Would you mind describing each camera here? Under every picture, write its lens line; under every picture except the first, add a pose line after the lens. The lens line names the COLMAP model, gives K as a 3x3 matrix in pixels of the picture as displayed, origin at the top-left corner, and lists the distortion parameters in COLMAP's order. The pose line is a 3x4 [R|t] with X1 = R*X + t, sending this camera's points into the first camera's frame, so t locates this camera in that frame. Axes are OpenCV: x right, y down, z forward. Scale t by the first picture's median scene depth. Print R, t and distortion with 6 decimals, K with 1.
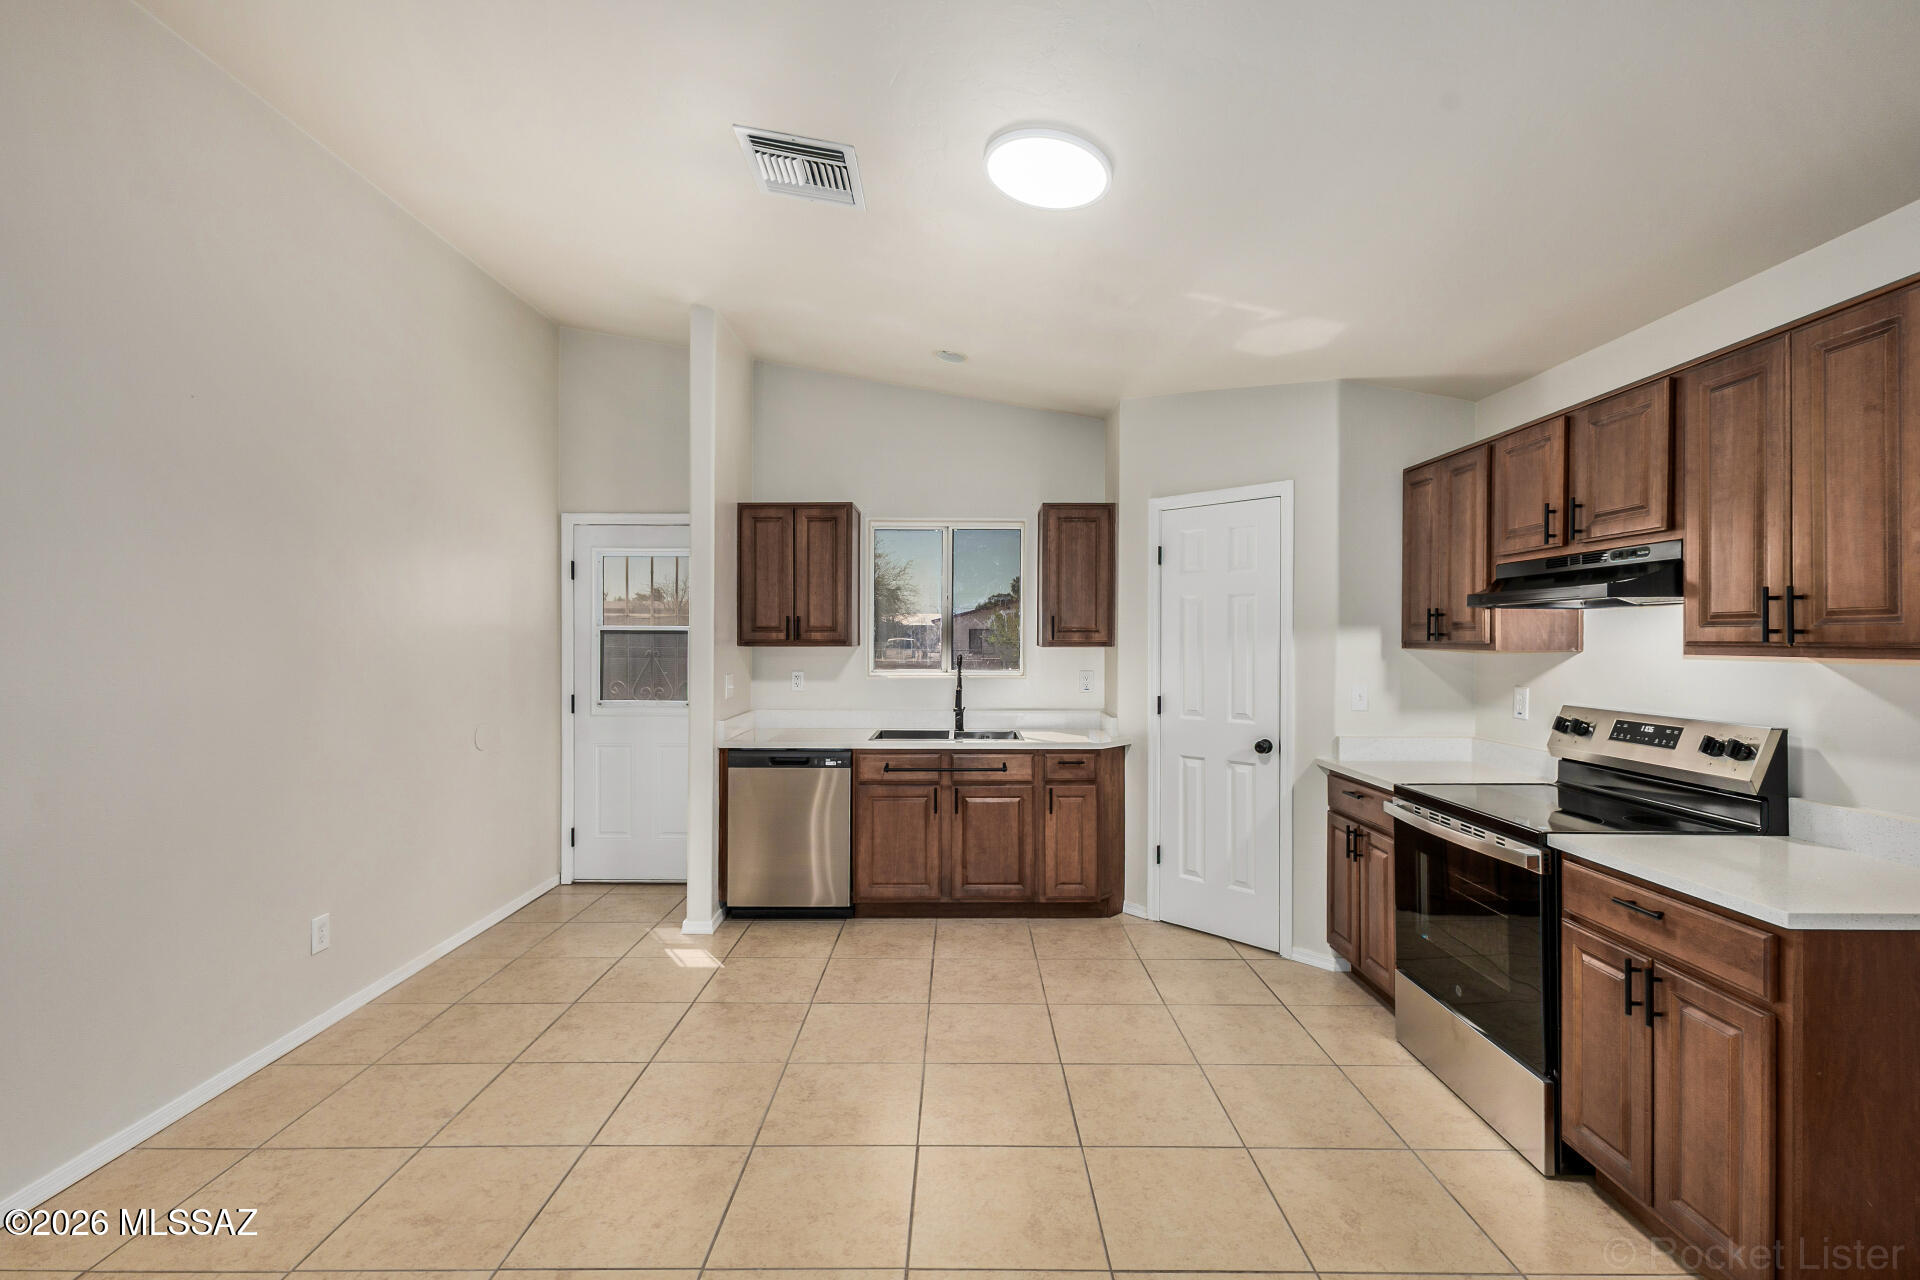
lens RADIAL K [[842.6, 0, 965.0], [0, 842.6, 638.3], [0, 0, 1]] dist [0.008713, -0.000379]
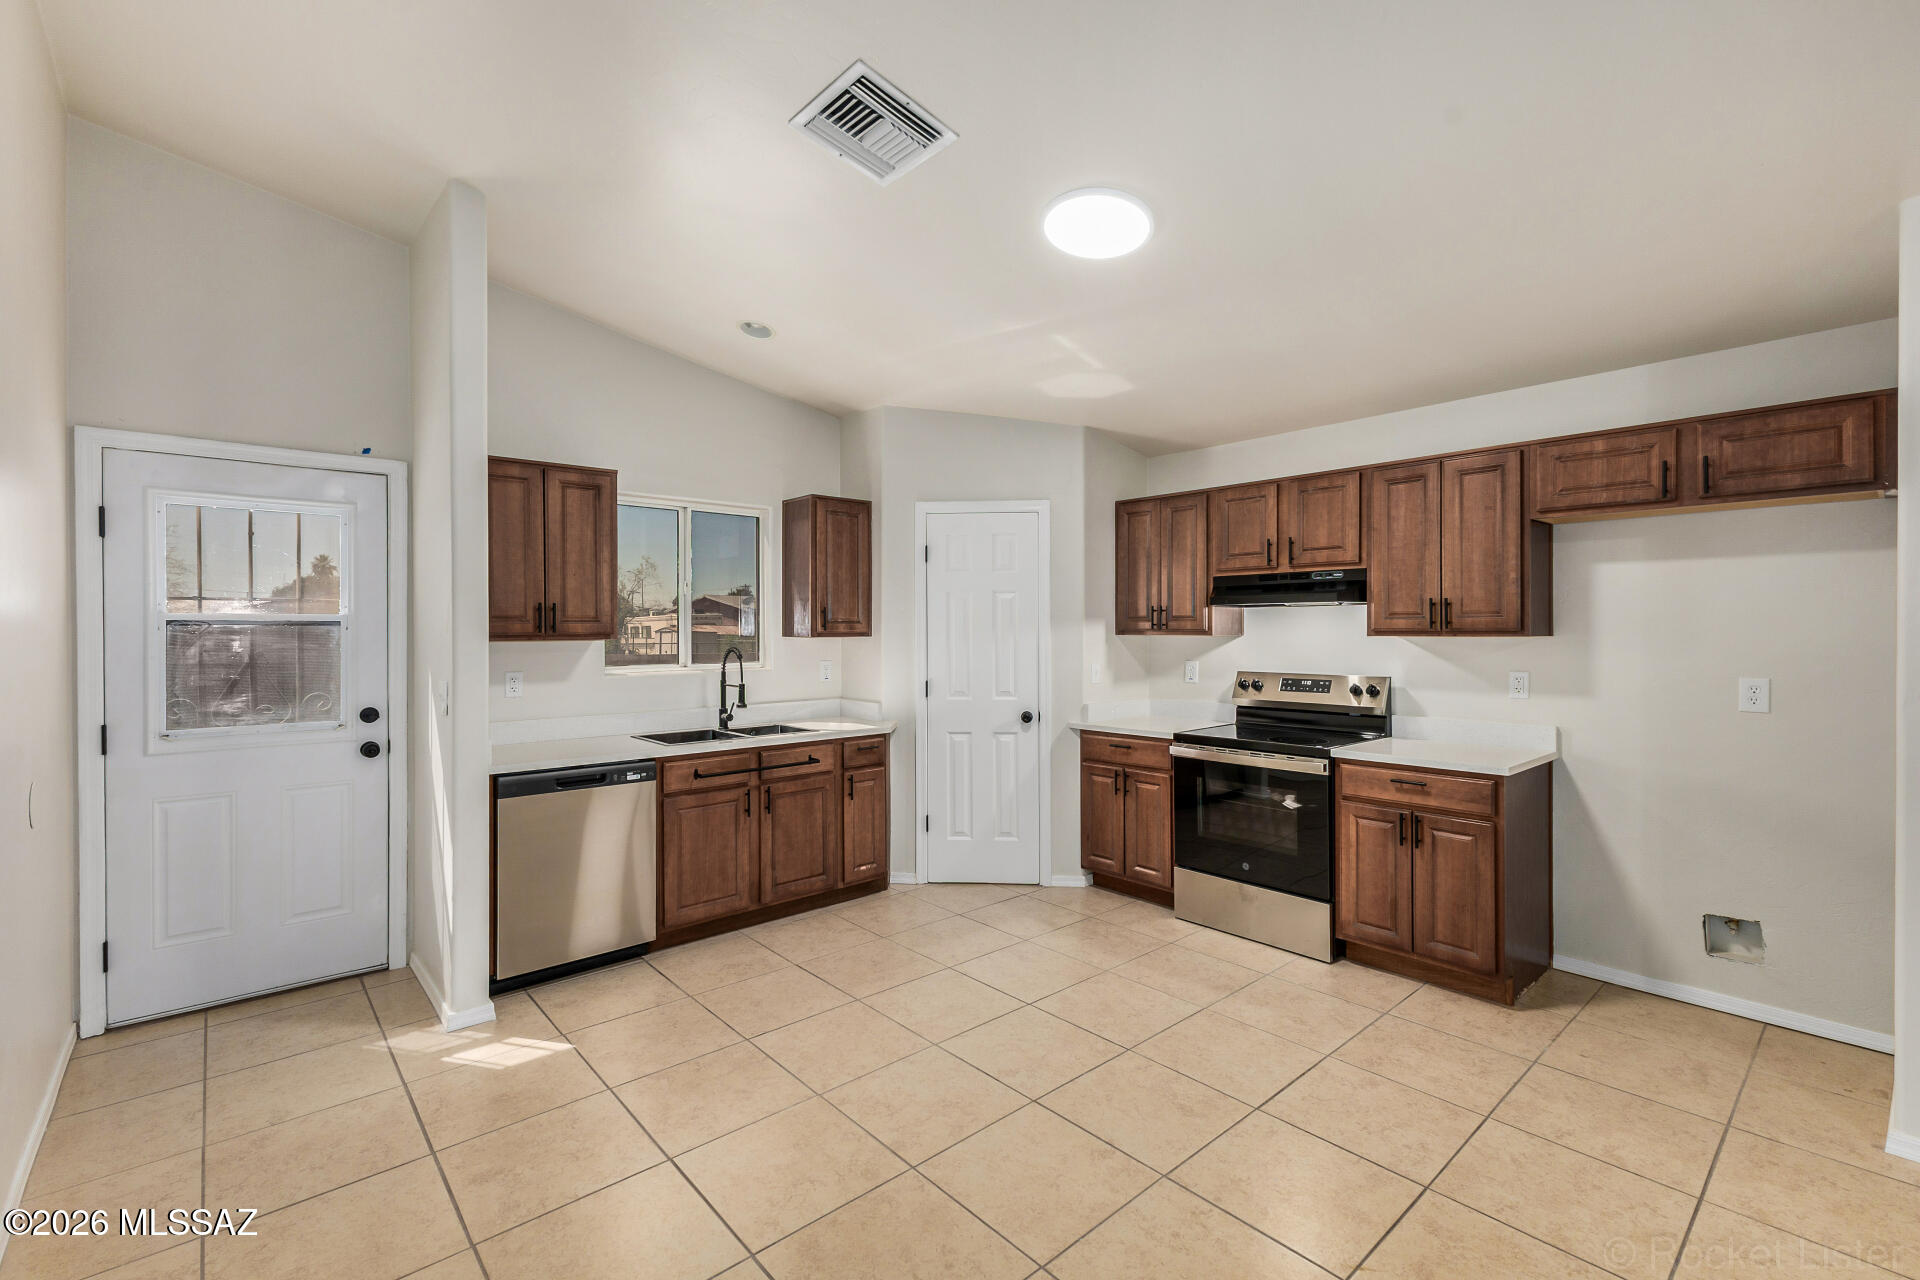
lens RADIAL K [[832.3, 0, 956.9], [0, 832.3, 635.7], [0, 0, 1]] dist [0.011521, 0.000389]
pose [[0.748703, -0.009683, 0.662835, -0.470370], [0.004886, 0.999947, 0.009088, -0.000438], [-0.662887, -0.003566, 0.748711, 0.154848]]
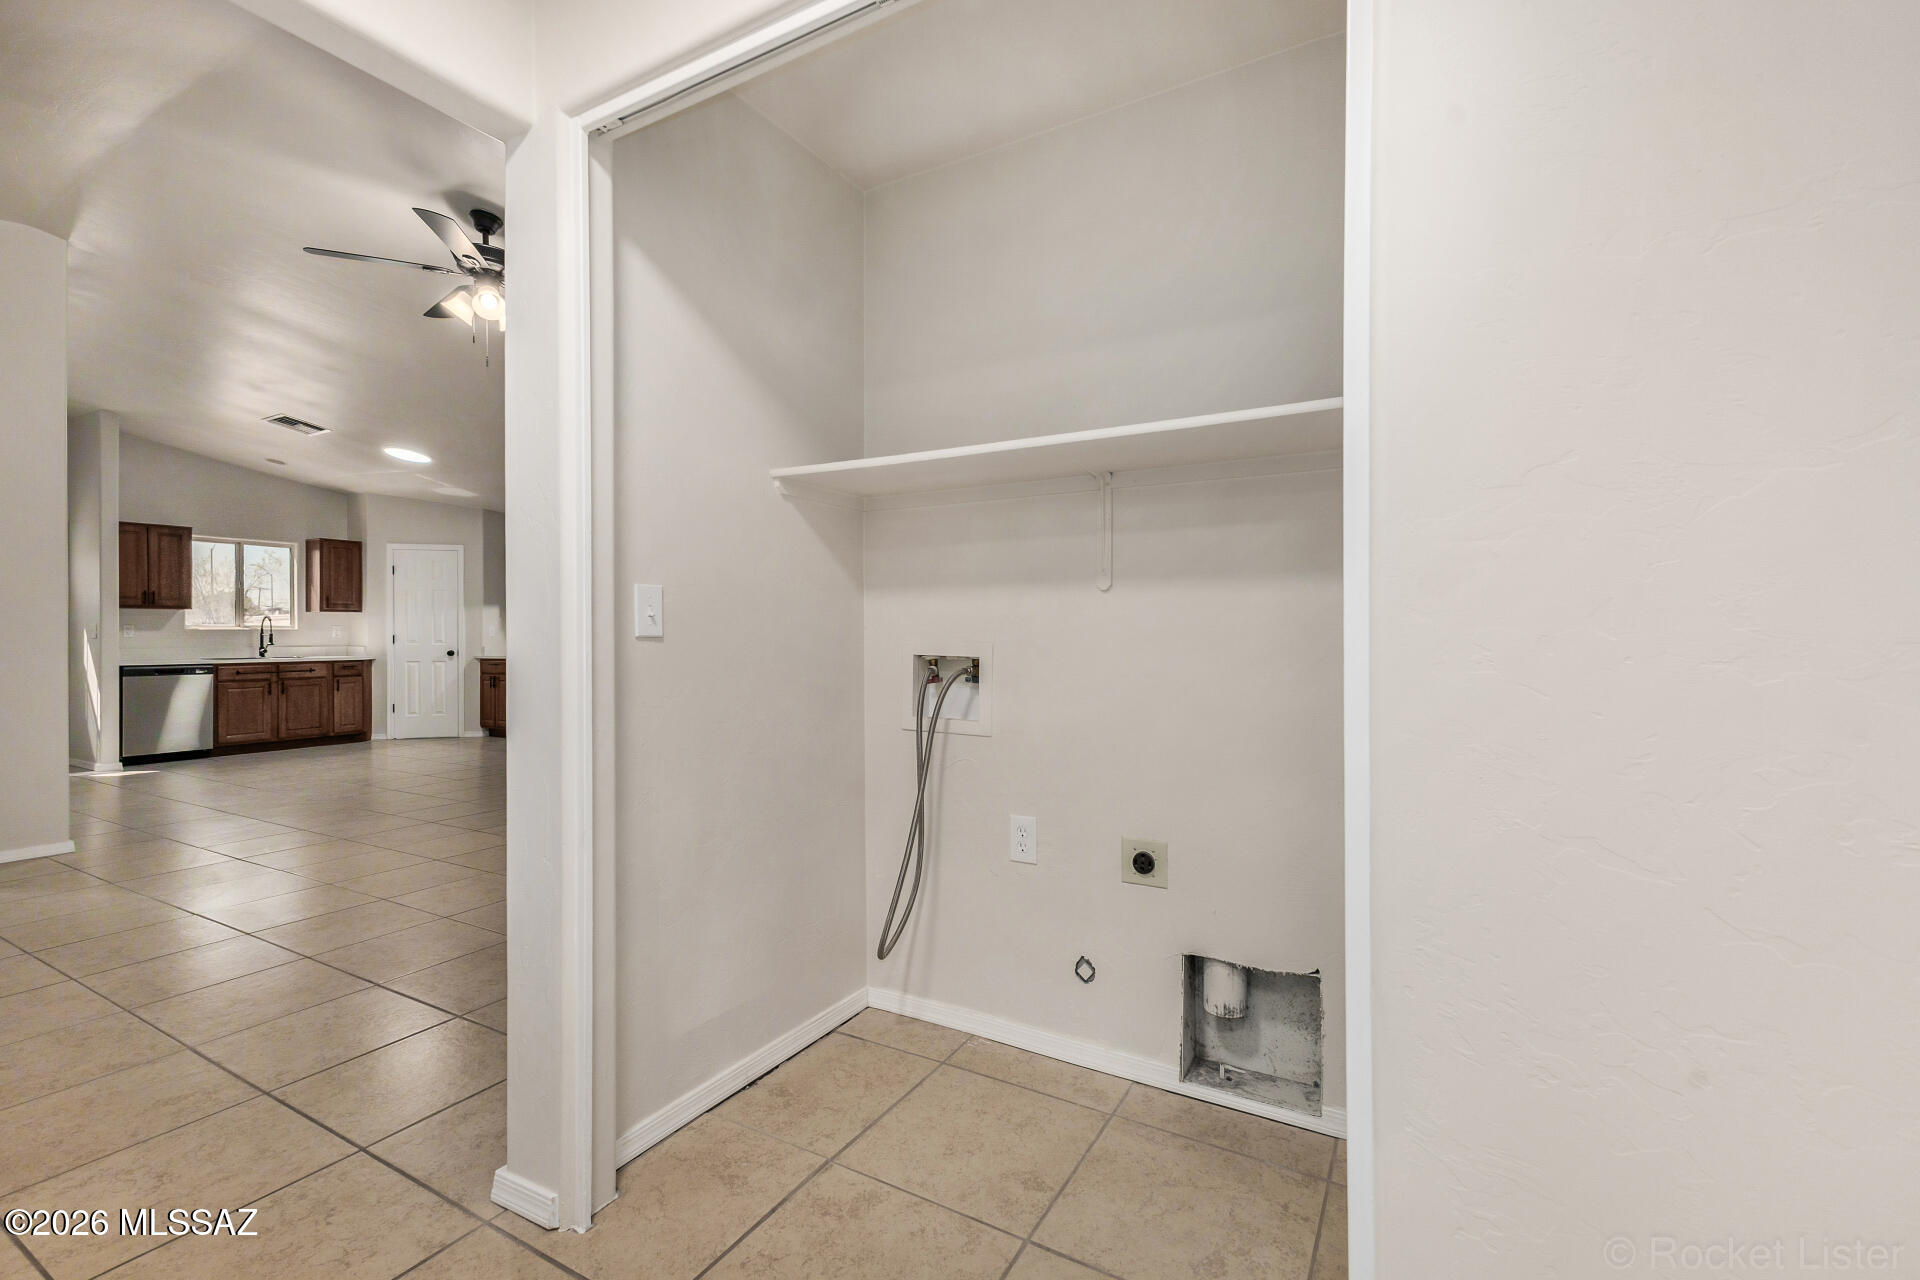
lens RADIAL K [[836.9, 0, 954.5], [0, 836.9, 637.6], [0, 0, 1]] dist [0.017220, -0.004938]
pose [[0.510242, -0.006301, 0.860008, -0.904748], [0.002721, 0.999980, 0.005712, 0.067519], [-0.860027, -0.000575, 0.510249, -1.358490]]
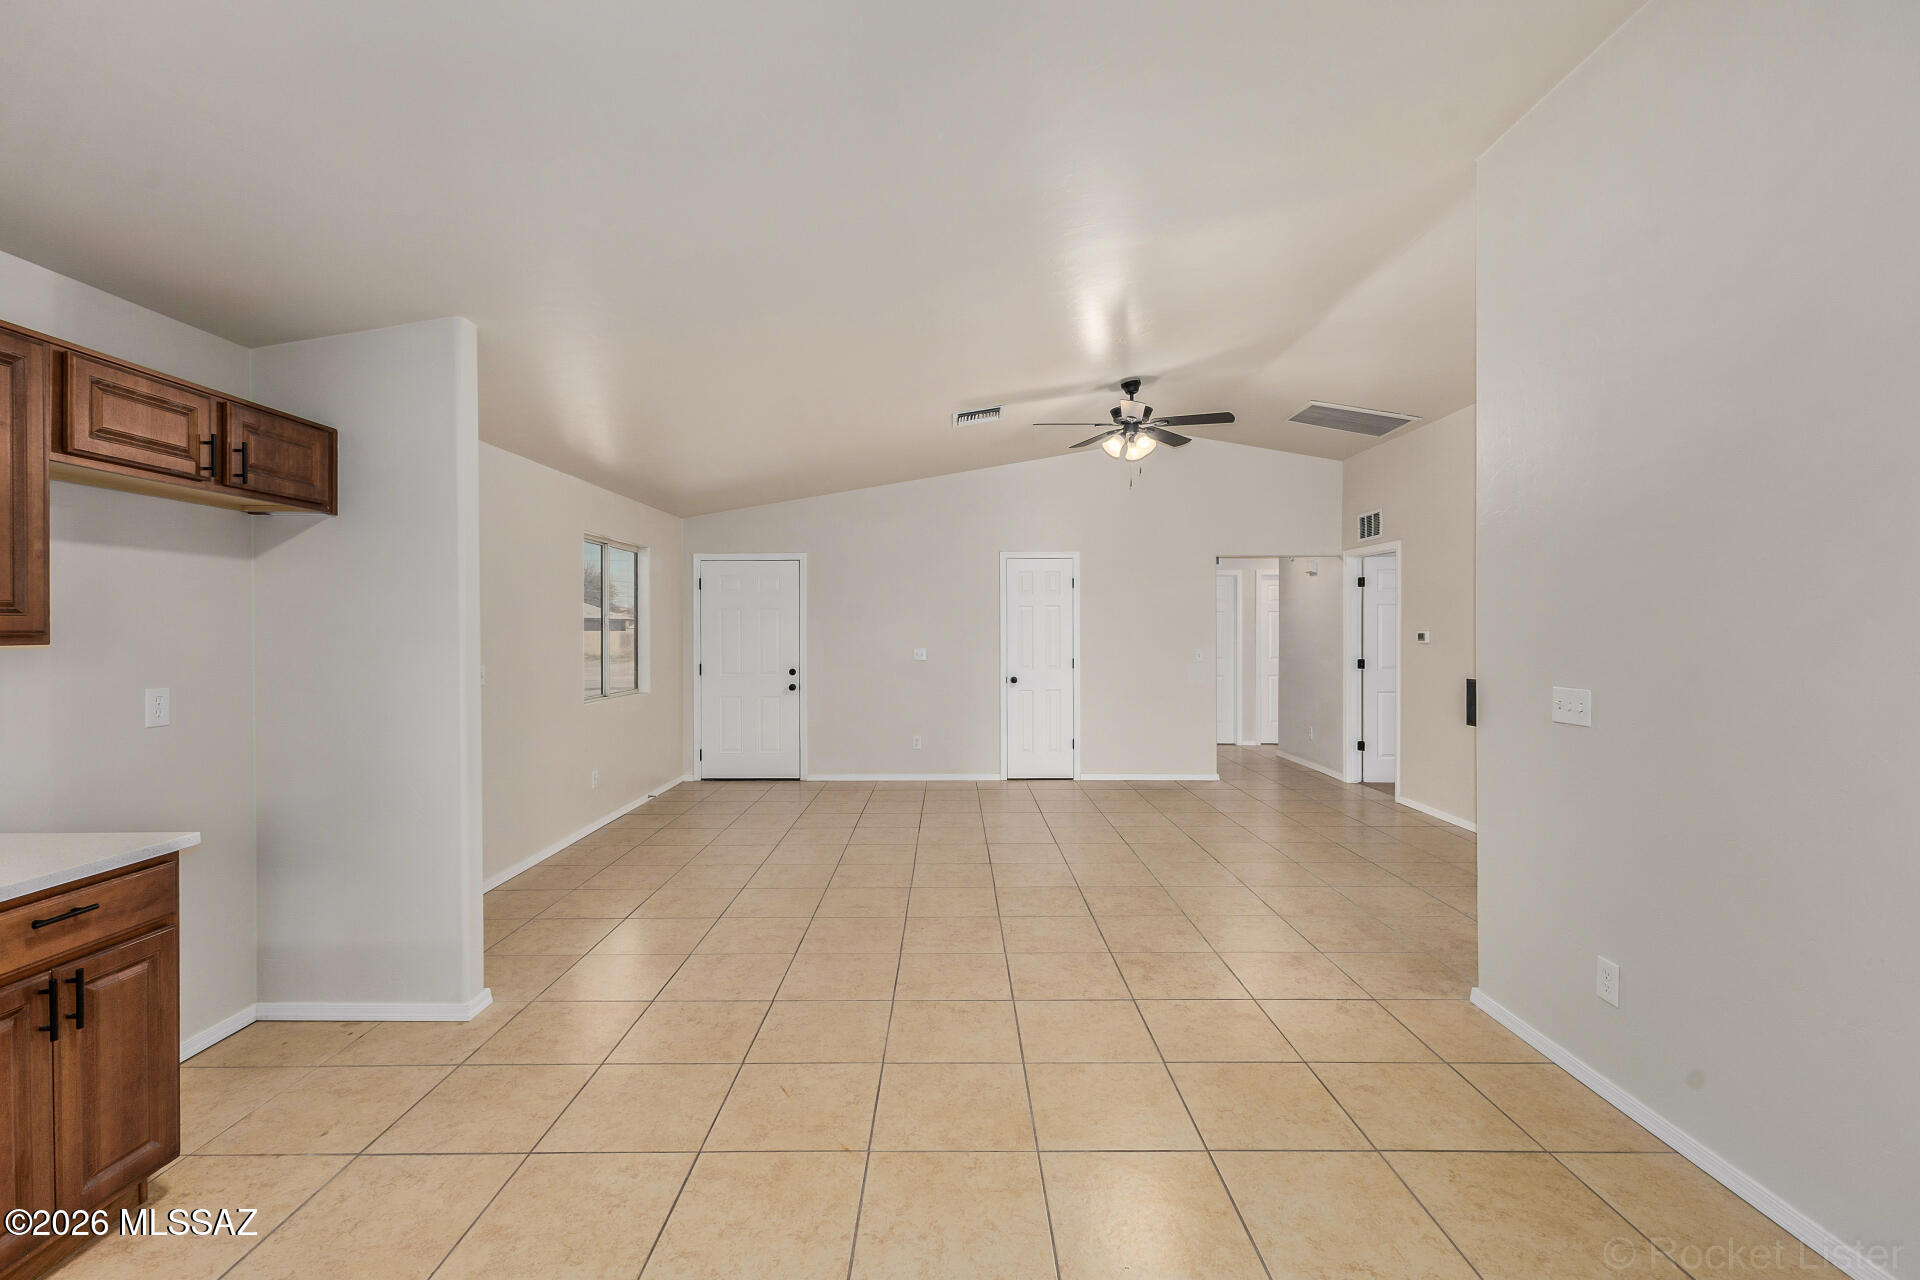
lens RADIAL K [[848.7, 0, 961.4], [0, 848.7, 625.3], [0, 0, 1]] dist [0.002816, 0.000689]
pose [[-0.999947, -0.002330, -0.010019, -0.084797], [-0.002309, 0.999995, -0.002103, -0.001712], [0.010024, -0.002079, -0.999948, 0.900821]]
